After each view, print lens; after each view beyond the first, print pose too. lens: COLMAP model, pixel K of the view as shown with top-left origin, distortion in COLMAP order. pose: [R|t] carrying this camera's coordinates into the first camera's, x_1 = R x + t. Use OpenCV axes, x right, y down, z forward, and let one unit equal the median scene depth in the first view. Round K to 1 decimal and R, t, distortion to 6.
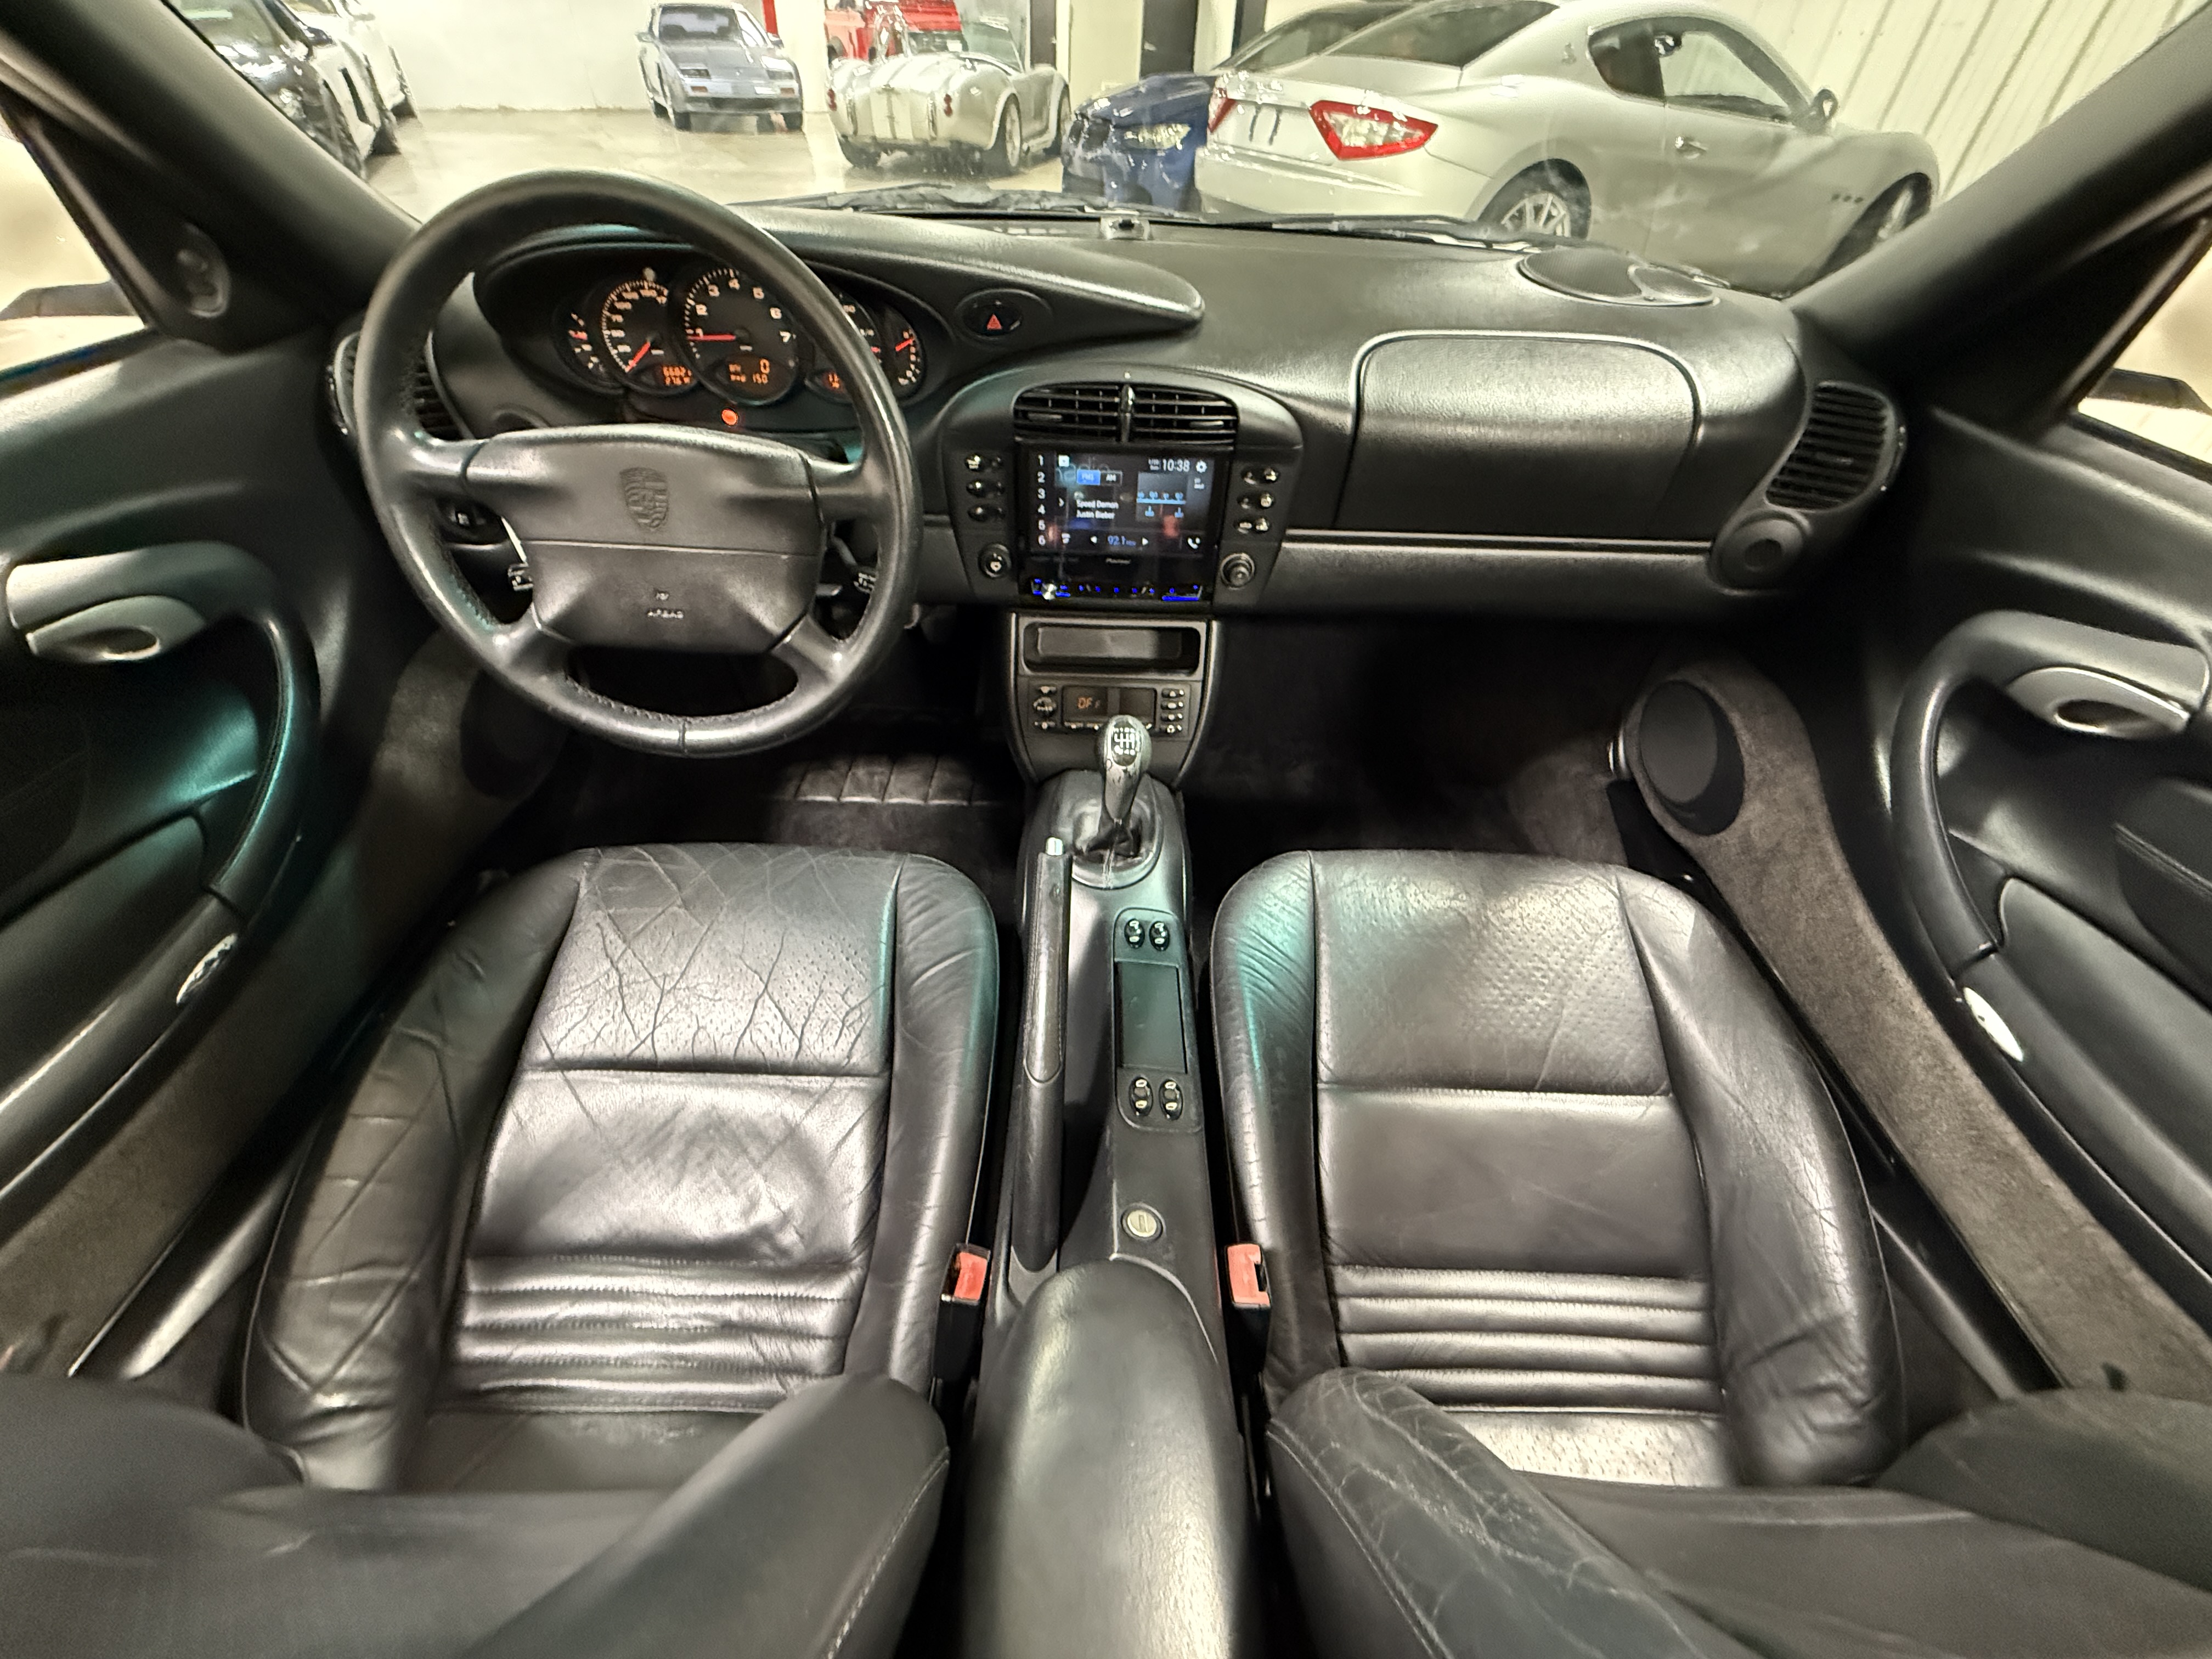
lens RADIAL K [[879.7, 0, 1104.7], [0, 879.7, 831.2], [0, 0, 1]] dist [-0.006047, 0.001659]
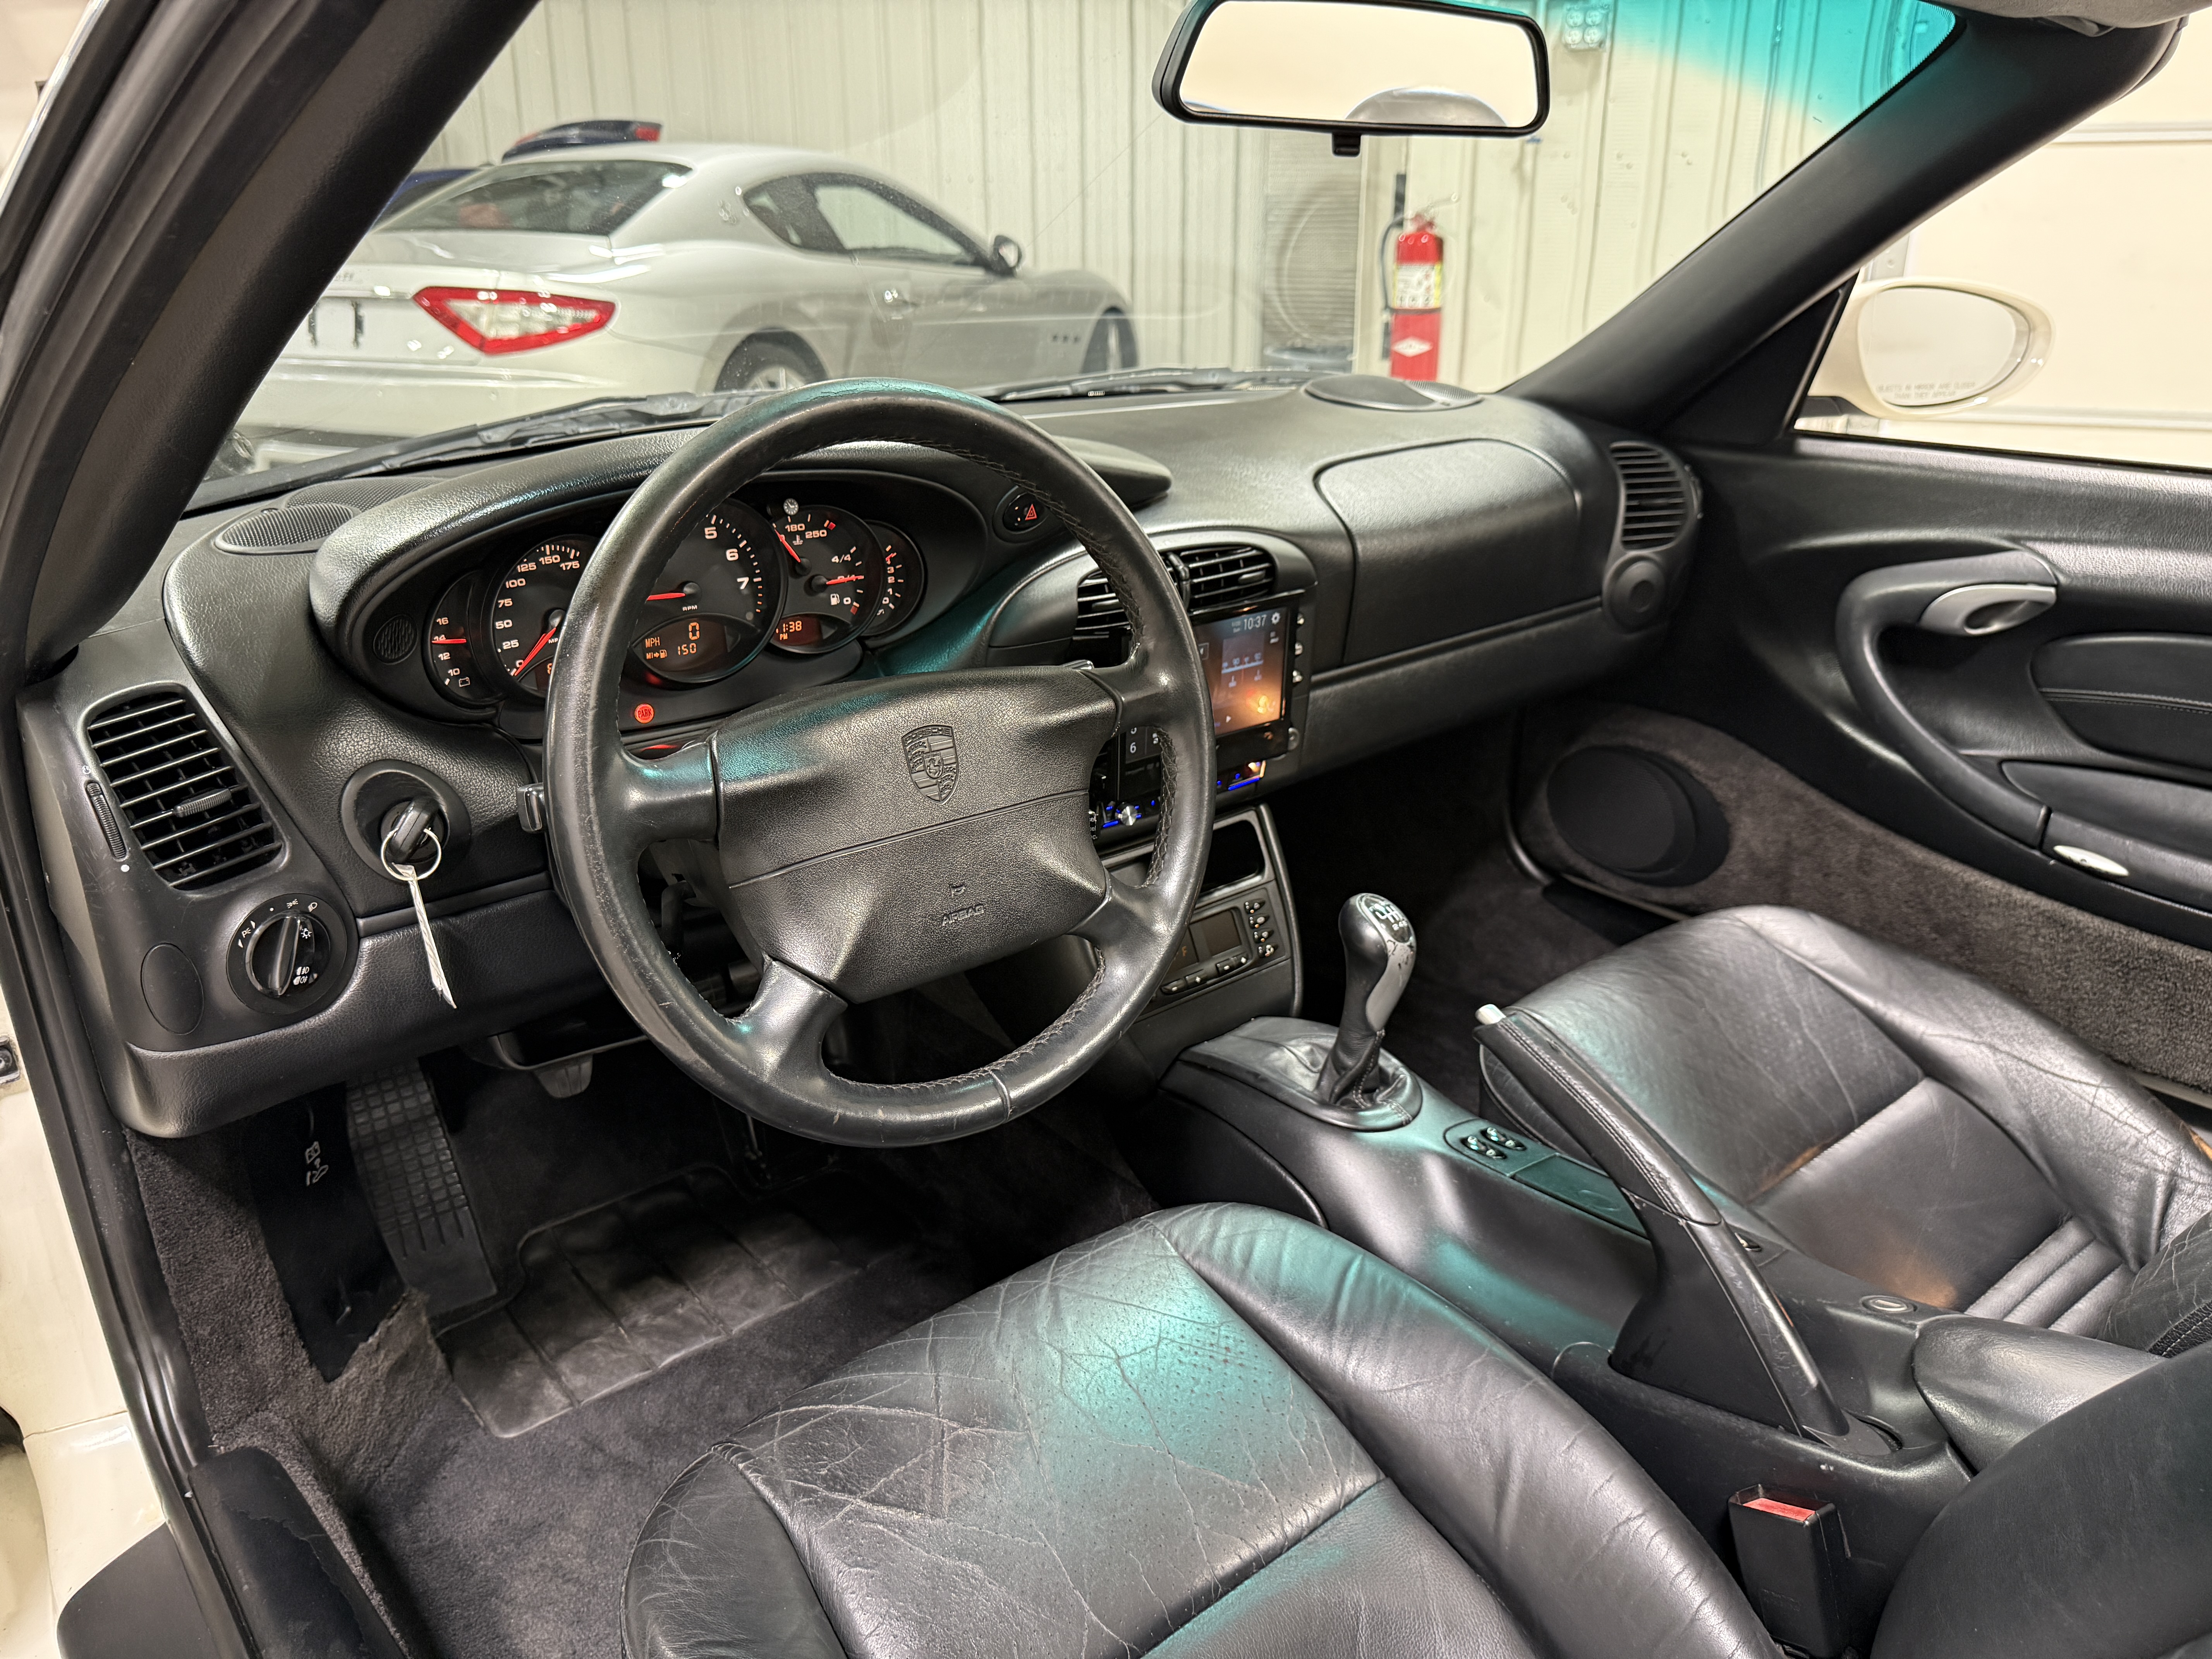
lens RADIAL K [[1567.9, 0, 1113.5], [0, 1567.9, 844.7], [0, 0, 1]] dist [0.028379, -0.040992]
pose [[0.756850, -0.277413, 0.591794, -0.908715], [0.461713, 0.867800, -0.183694, -0.010845], [-0.462600, 0.412268, 0.784880, -0.040095]]
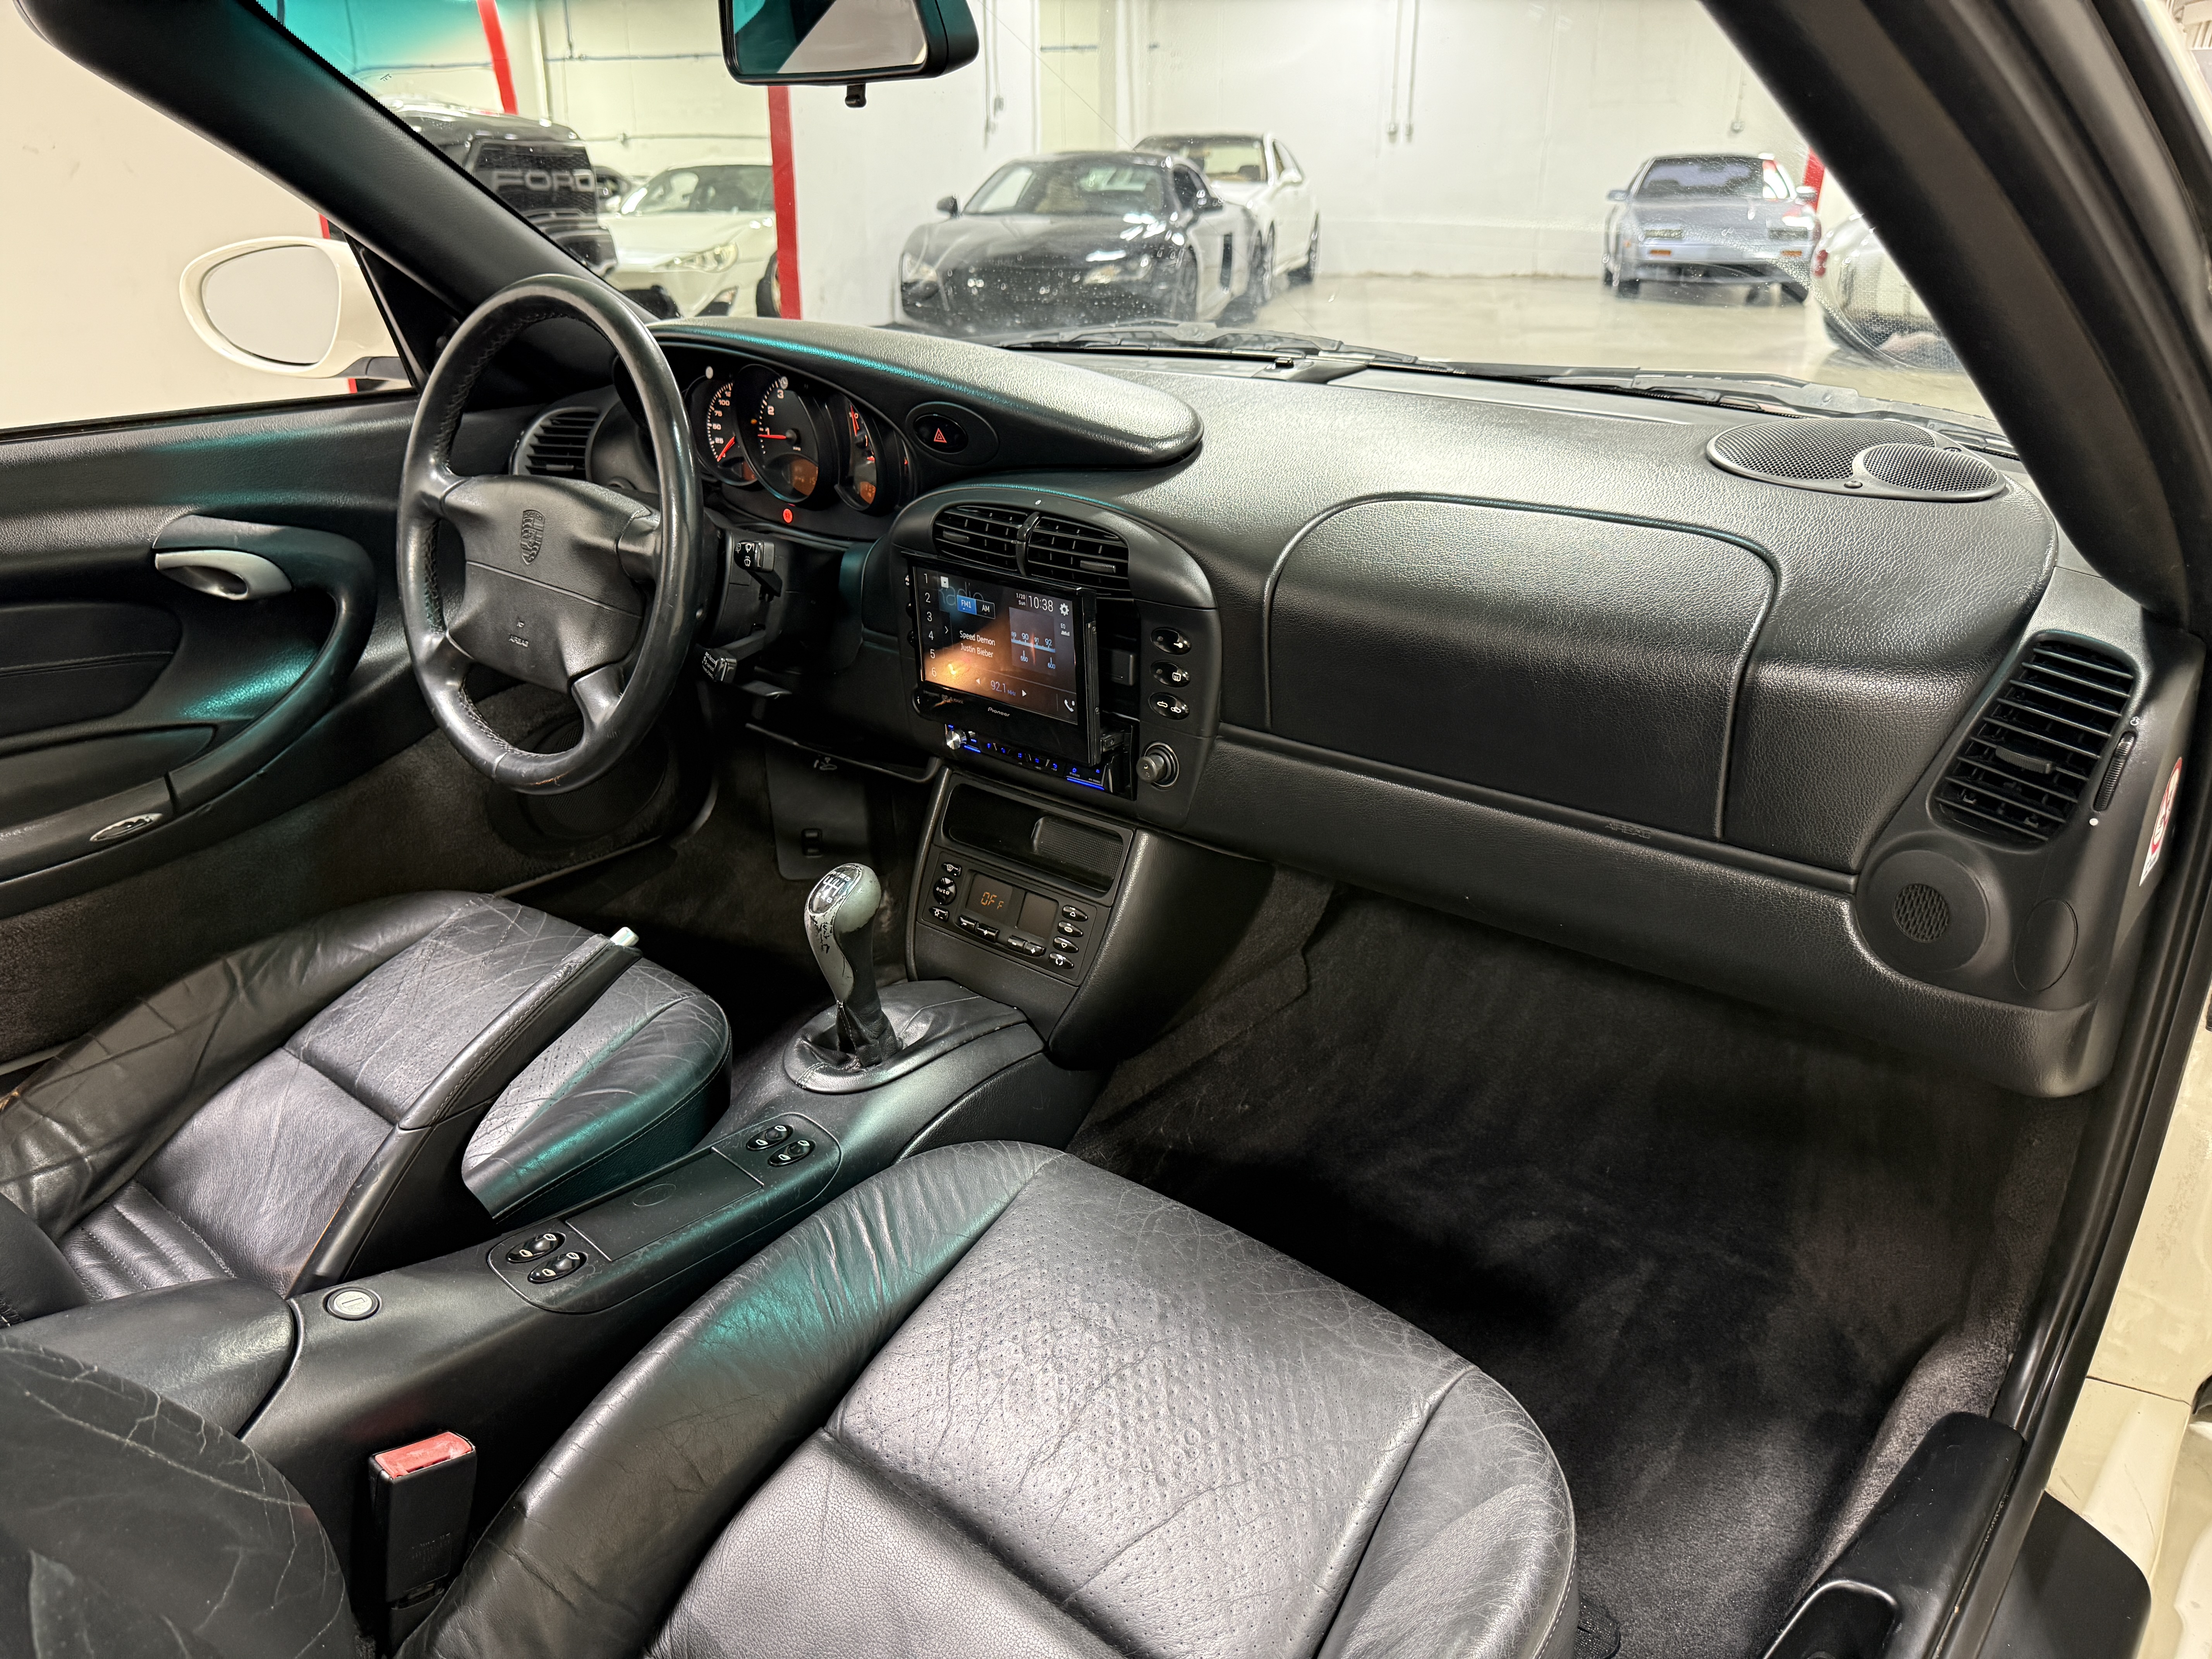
lens RADIAL K [[1567.9, 0, 1137.5], [0, 1567.9, 866.8], [0, 0, 1]] dist [0.028379, -0.040992]
pose [[0.772217, 0.226274, -0.593701, 0.982952], [-0.407638, 0.893204, -0.189786, 0.034614], [0.487353, 0.388571, 0.781985, 0.009056]]
